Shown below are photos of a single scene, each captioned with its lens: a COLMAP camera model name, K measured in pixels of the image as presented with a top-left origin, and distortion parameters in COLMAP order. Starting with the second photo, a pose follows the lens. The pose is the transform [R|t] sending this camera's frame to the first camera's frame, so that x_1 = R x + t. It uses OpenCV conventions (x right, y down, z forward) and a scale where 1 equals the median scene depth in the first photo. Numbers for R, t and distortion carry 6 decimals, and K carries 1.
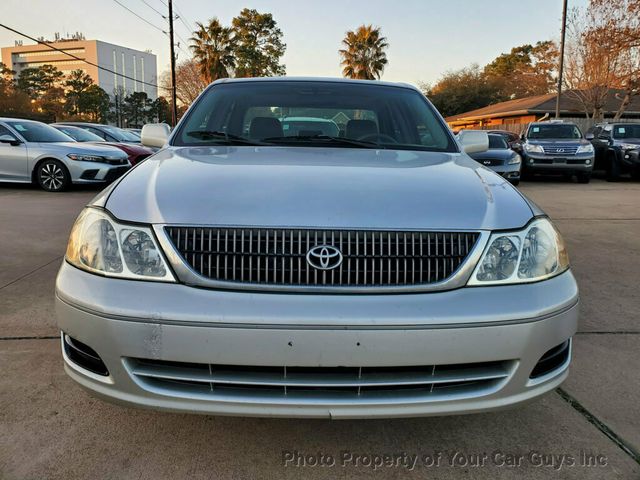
lens RADIAL K [[504.7, 0, 319.3], [0, 504.7, 229.2], [0, 0, 1]] dist [0.006293, 0.012146]
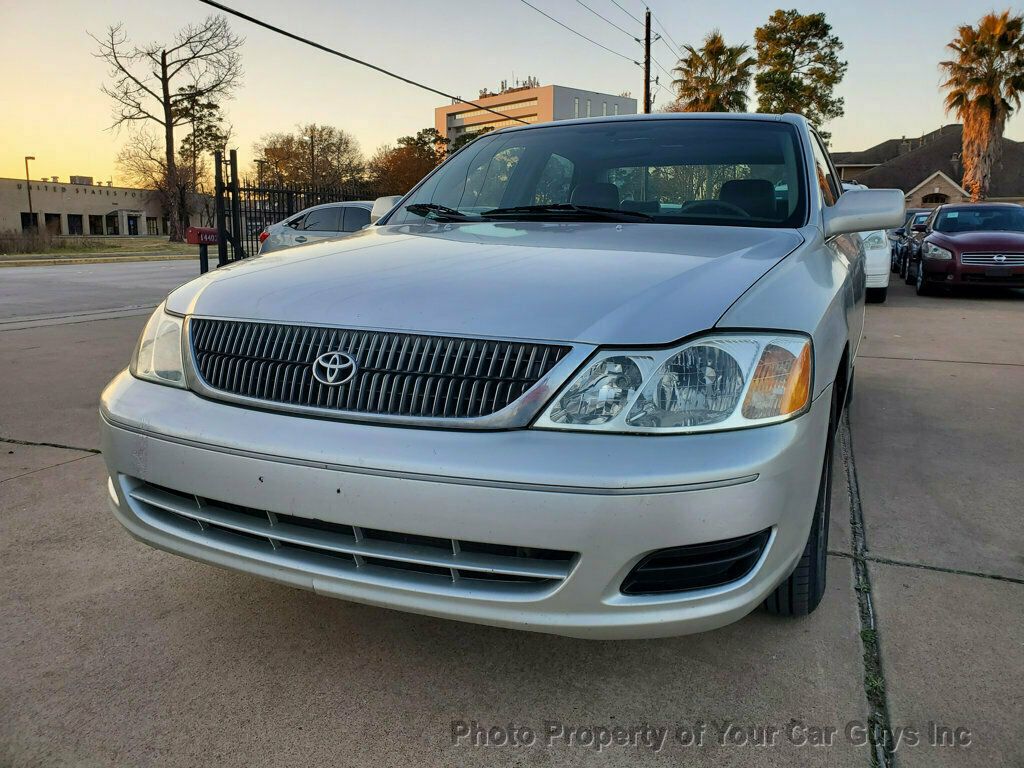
lens RADIAL K [[807.5, 0, 518.3], [0, 807.5, 366.6], [0, 0, 1]] dist [0.006293, 0.012146]
pose [[0.901324, 0.058037, -0.429240, 0.471531], [-0.060746, 0.998126, 0.007399, 0.019366], [0.428865, 0.019406, 0.903160, 0.053950]]
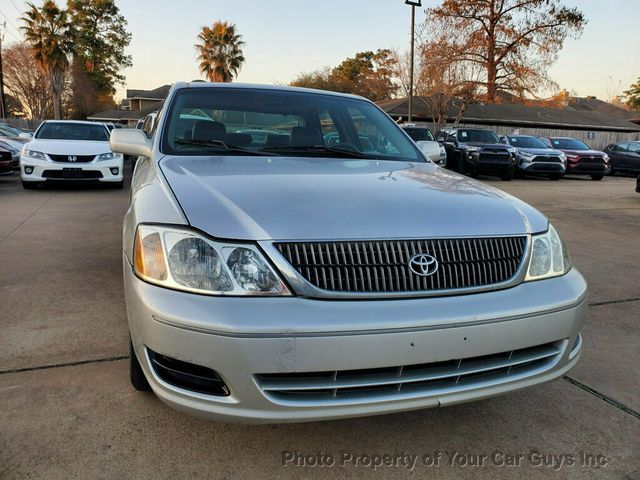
lens RADIAL K [[504.7, 0, 324.3], [0, 504.7, 225.1], [0, 0, 1]] dist [0.006293, 0.012146]
pose [[0.955429, -0.033430, 0.293322, -0.339847], [0.034024, 0.999416, 0.003077, -0.027630], [-0.293253, 0.007040, 0.956009, -0.006362]]
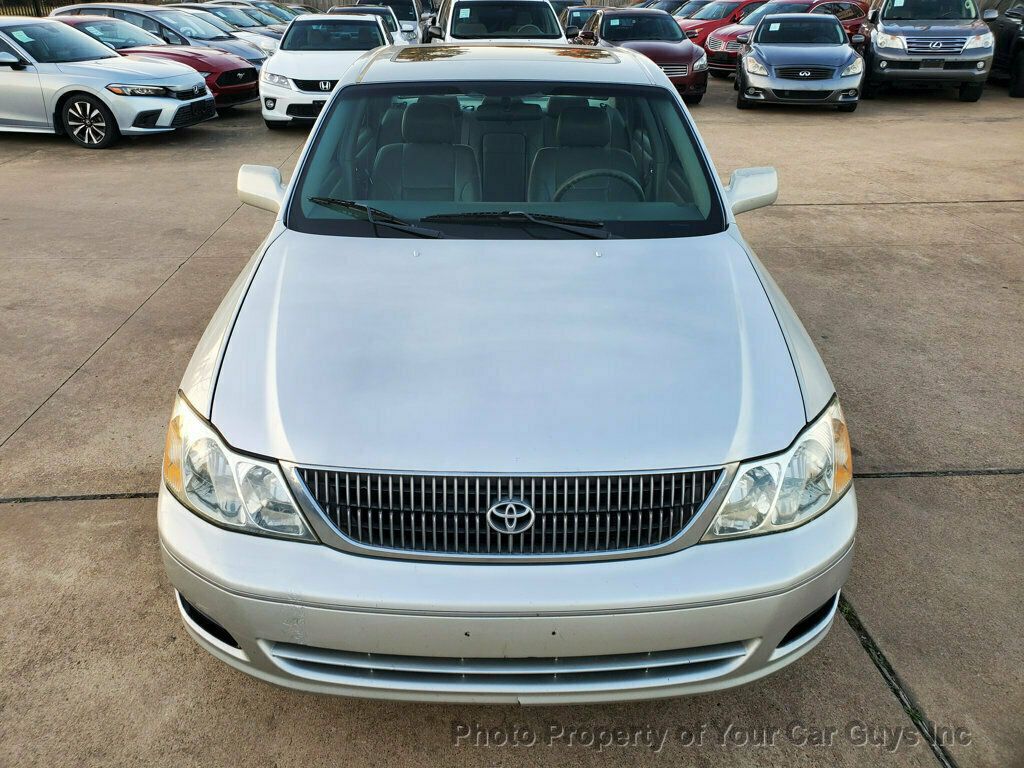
lens RADIAL K [[807.5, 0, 507.1], [0, 807.5, 363.6], [0, 0, 1]] dist [0.006293, 0.012146]
pose [[0.999677, -0.005536, -0.024796, 0.023287], [0.011797, 0.965529, 0.260029, -0.308775], [0.022502, -0.260237, 0.965282, -0.068778]]
